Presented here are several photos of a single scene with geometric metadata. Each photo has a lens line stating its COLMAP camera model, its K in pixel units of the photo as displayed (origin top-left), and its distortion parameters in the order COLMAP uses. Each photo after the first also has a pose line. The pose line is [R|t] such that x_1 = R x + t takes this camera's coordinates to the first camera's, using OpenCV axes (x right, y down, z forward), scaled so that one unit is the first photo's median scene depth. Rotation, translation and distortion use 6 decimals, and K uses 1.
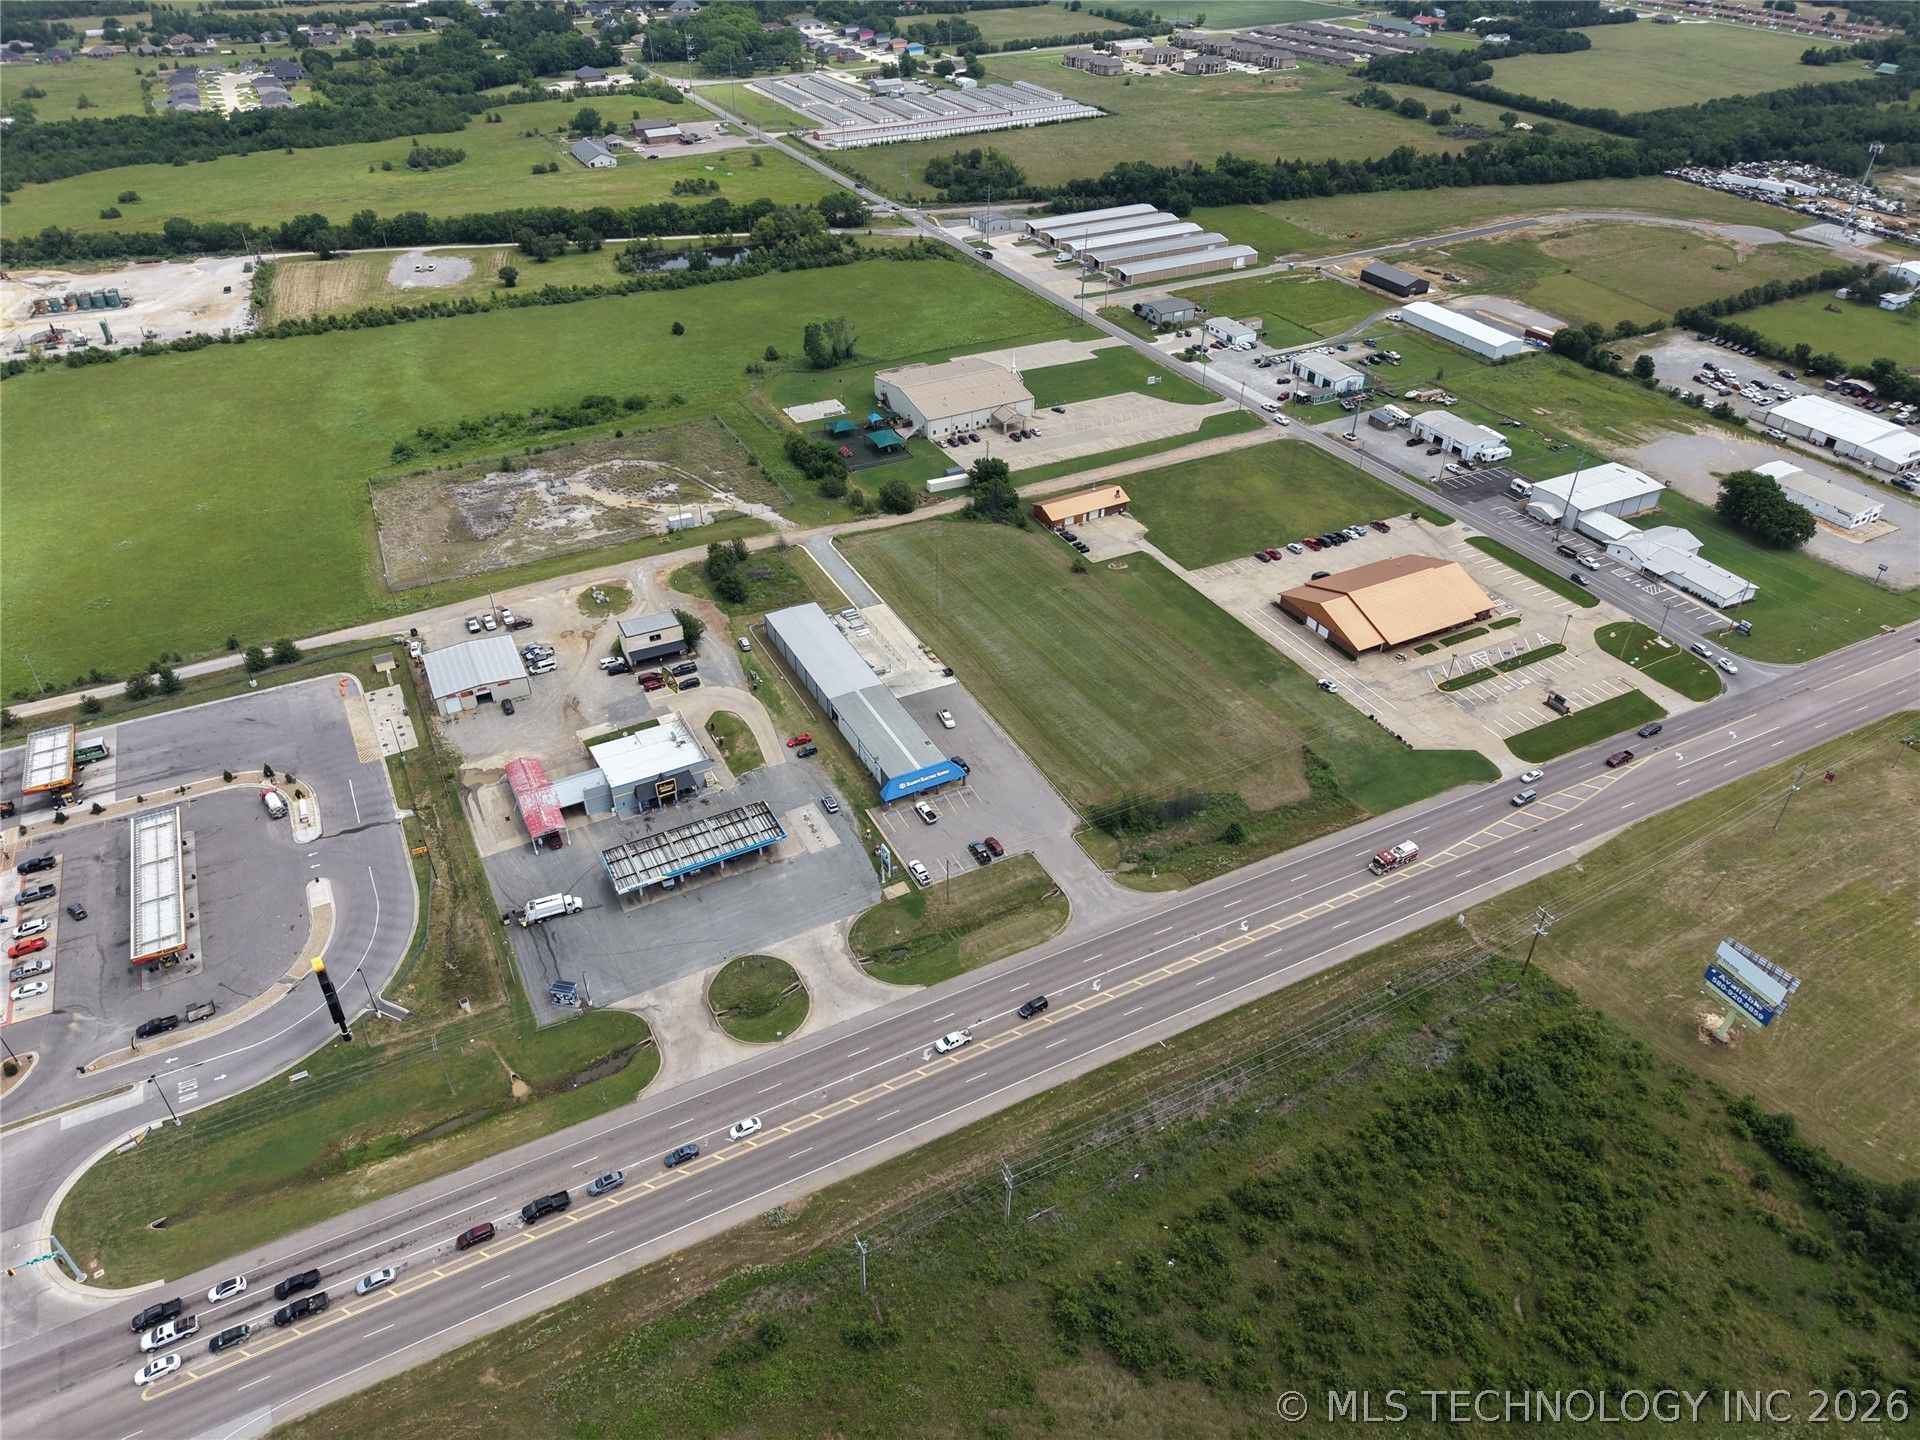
lens RADIAL K [[1285.6, 0, 952.9], [0, 1285.6, 722.0], [0, 0, 1]] dist [0.014261, -0.008897]
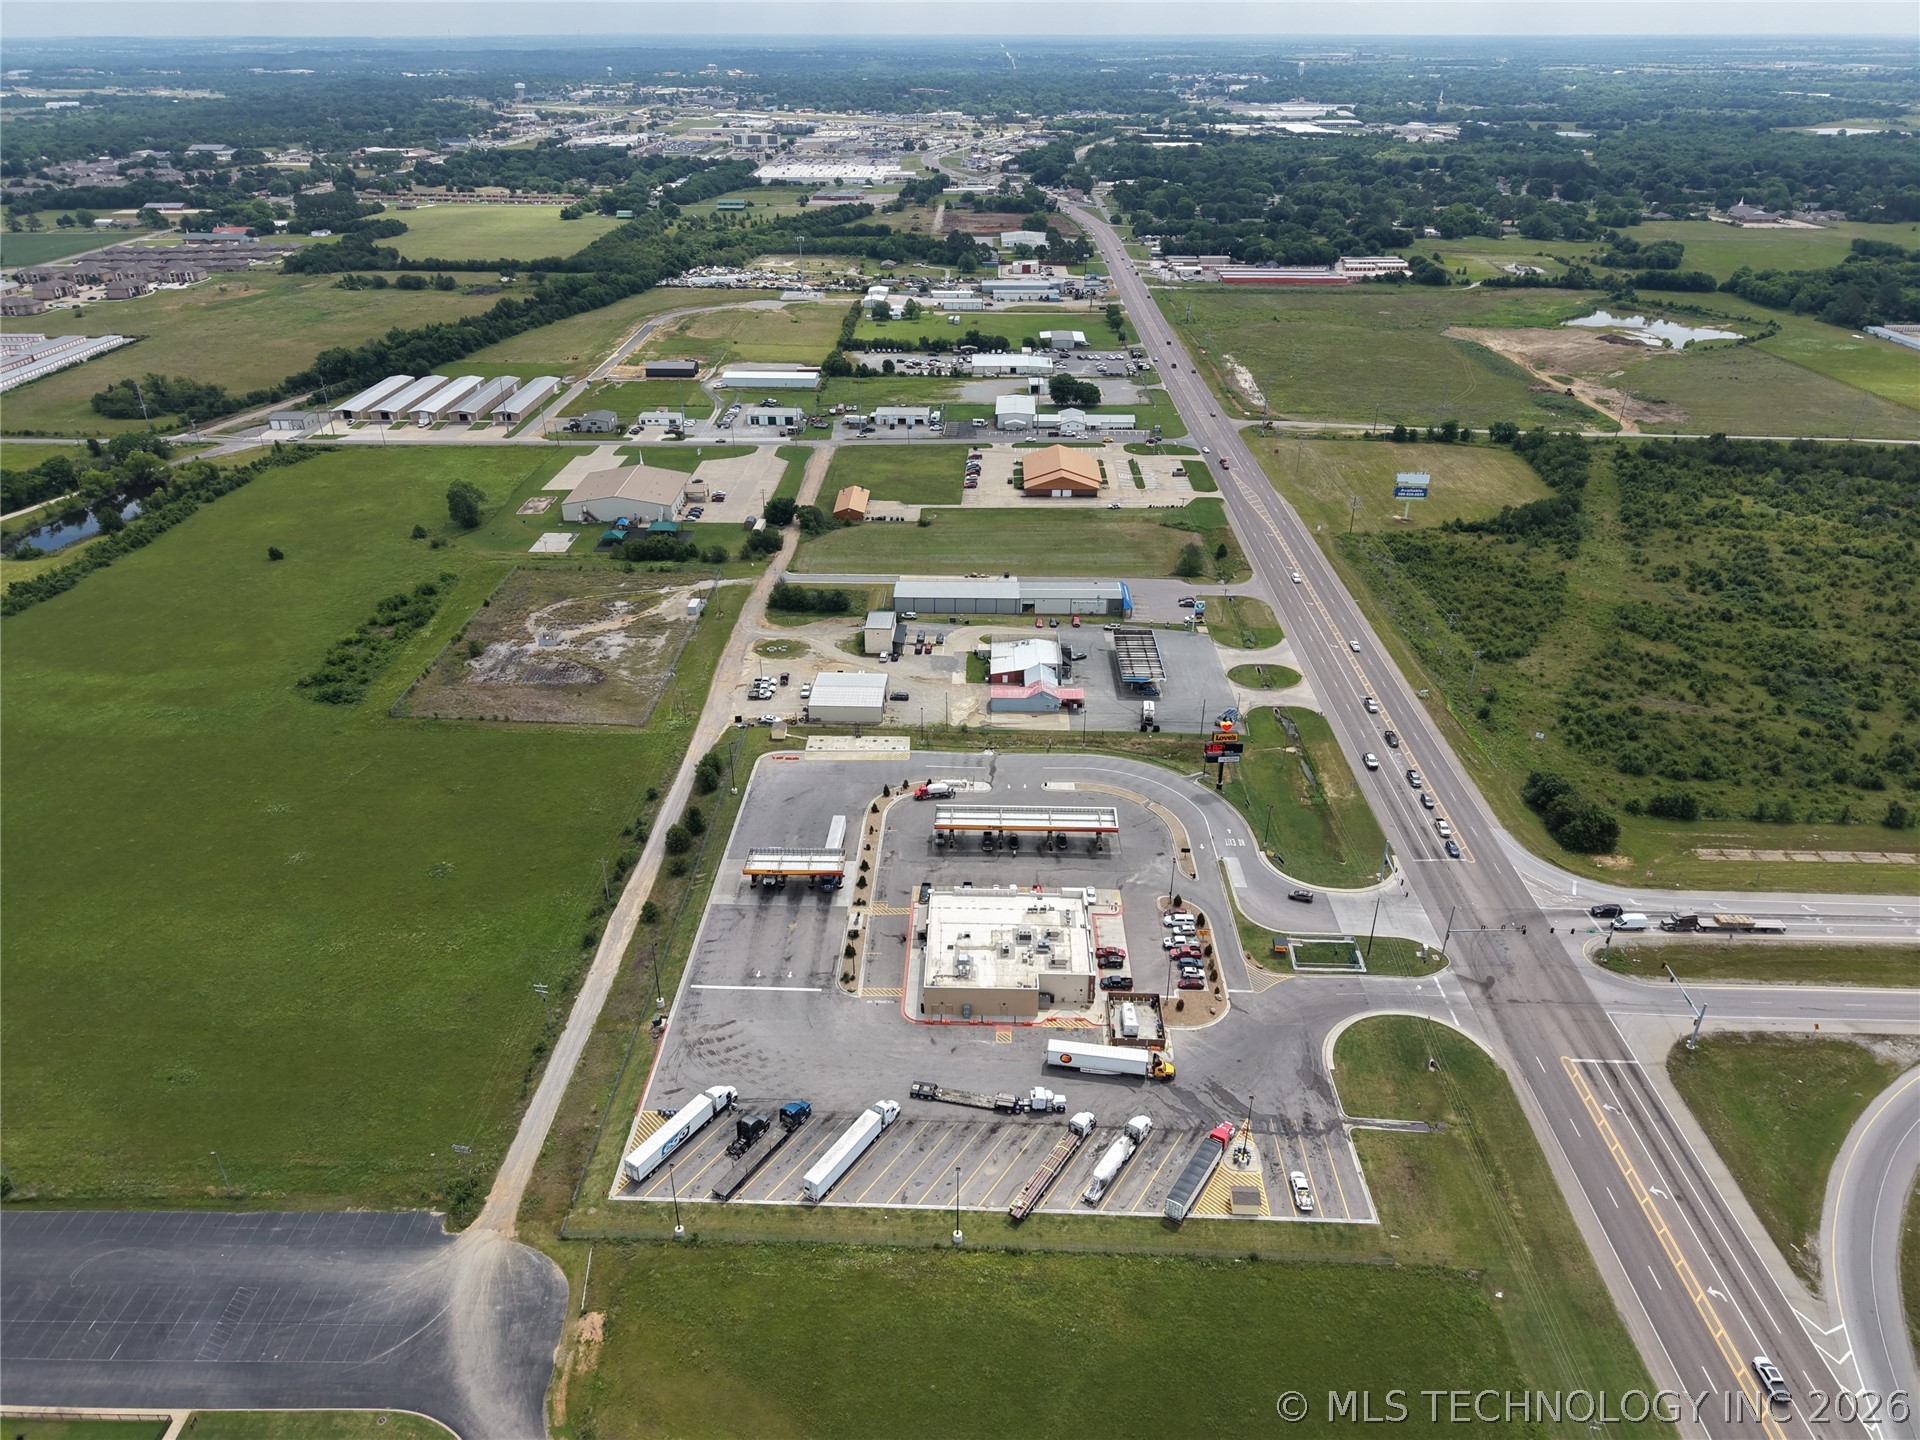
lens RADIAL K [[1285.6, 0, 952.9], [0, 1285.6, 722.0], [0, 0, 1]] dist [0.014261, -0.008897]
pose [[0.480480, -0.415813, 0.772165, -0.947100], [0.518821, 0.844631, 0.131999, -0.093619], [-0.707081, 0.337192, 0.621561, 0.156499]]
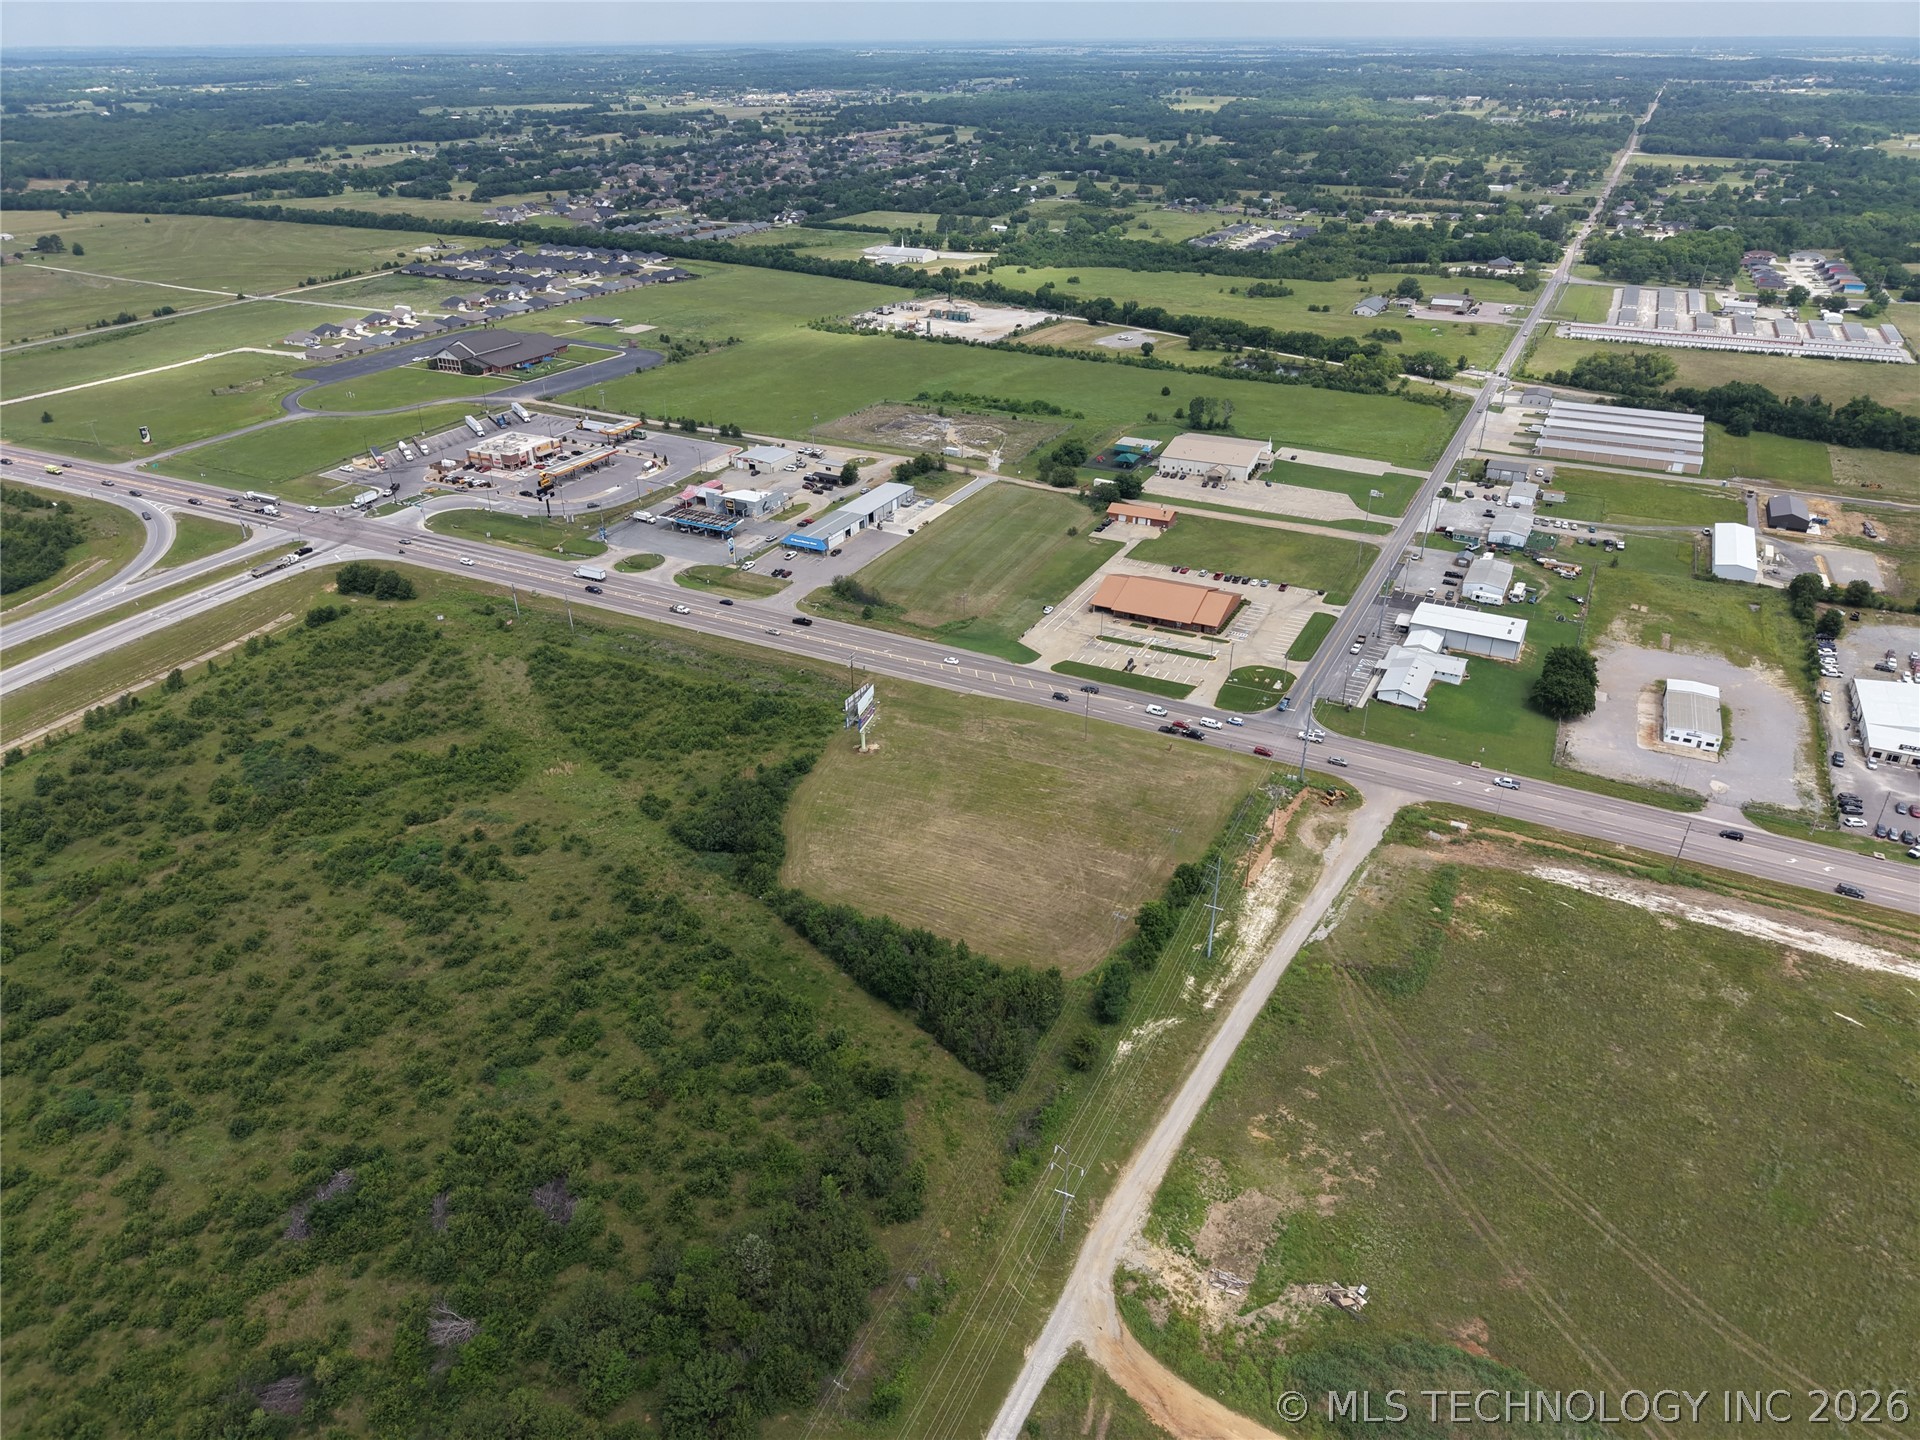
lens RADIAL K [[1281.4, 0, 952.7], [0, 1281.4, 722.1], [0, 0, 1]] dist [0.032604, -0.034837]
pose [[0.582841, 0.382945, -0.716694, 1.021421], [-0.477539, 0.875034, 0.079197, 0.016280], [0.657459, 0.296090, 0.692877, -0.032651]]
